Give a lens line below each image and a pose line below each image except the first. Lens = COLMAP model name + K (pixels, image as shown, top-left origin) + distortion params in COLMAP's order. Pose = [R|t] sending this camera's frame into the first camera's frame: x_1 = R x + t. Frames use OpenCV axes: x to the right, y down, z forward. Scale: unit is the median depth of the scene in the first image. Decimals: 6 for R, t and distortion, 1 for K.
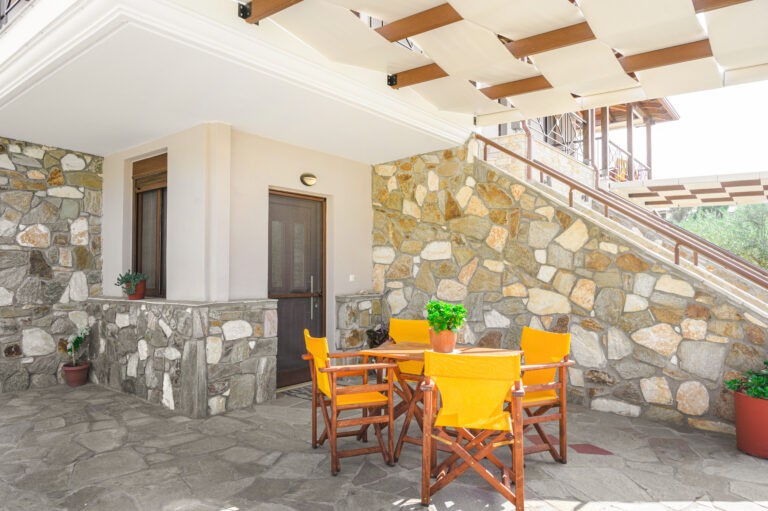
lens RADIAL K [[495.0, 0, 381.2], [0, 495.0, 258.9], [0, 0, 1]] dist [-0.000433, -0.001863]
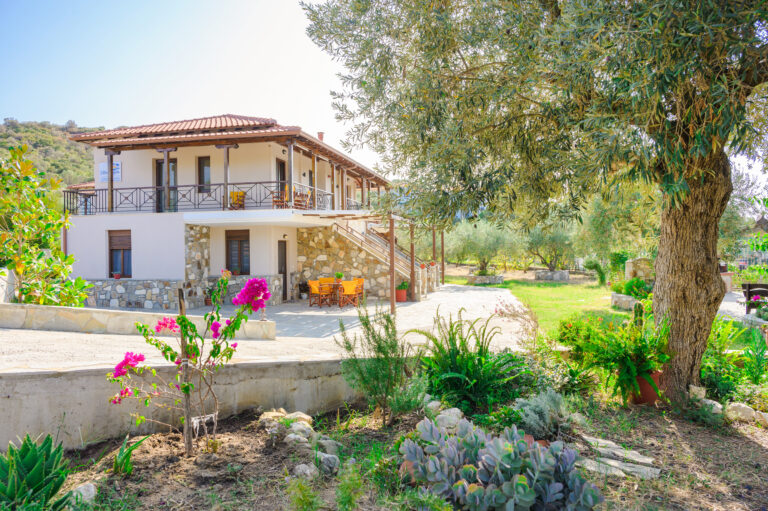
lens RADIAL K [[495.0, 0, 383.5], [0, 495.0, 254.7], [0, 0, 1]] dist [-0.000433, -0.001863]
pose [[0.899697, -0.014660, 0.436270, -0.974966], [0.000566, 0.999474, 0.032418, -0.146919], [-0.436515, -0.028920, 0.899232, -2.156962]]
